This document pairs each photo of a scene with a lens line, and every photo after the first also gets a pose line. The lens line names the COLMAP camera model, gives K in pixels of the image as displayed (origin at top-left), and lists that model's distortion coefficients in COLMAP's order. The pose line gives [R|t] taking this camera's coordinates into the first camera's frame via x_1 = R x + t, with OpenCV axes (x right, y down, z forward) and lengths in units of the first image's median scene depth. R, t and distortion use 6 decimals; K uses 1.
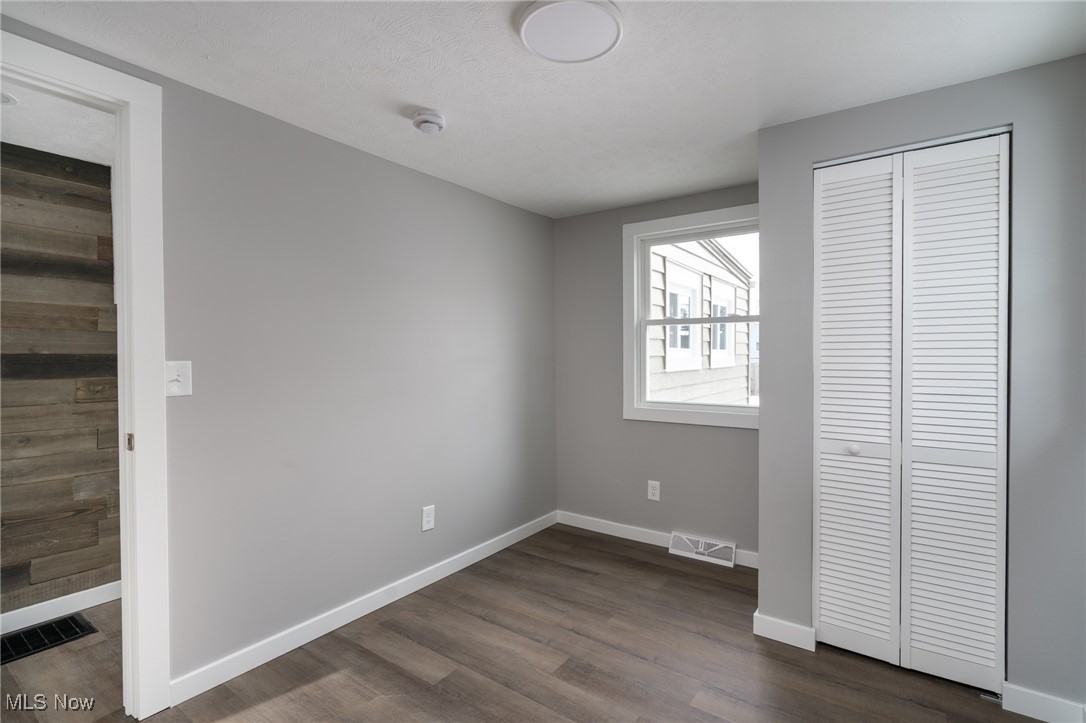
lens RADIAL K [[495.7, 0, 542.4], [0, 495.7, 354.8], [0, 0, 1]] dist [-0.007440, 0.002994]
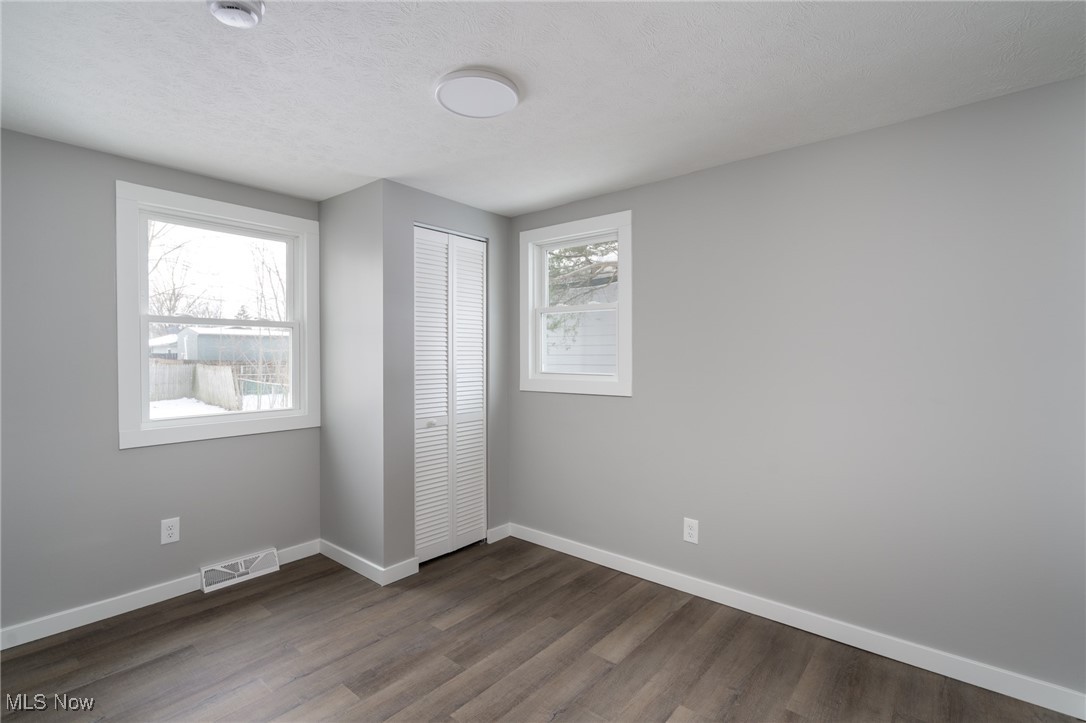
lens RADIAL K [[495.7, 0, 543.0], [0, 495.7, 359.5], [0, 0, 1]] dist [-0.007440, 0.002994]
pose [[0.090570, -0.003297, 0.995885, -0.608796], [0.003986, 0.999988, 0.002948, -0.001602], [-0.995882, 0.003703, 0.090582, 0.392236]]
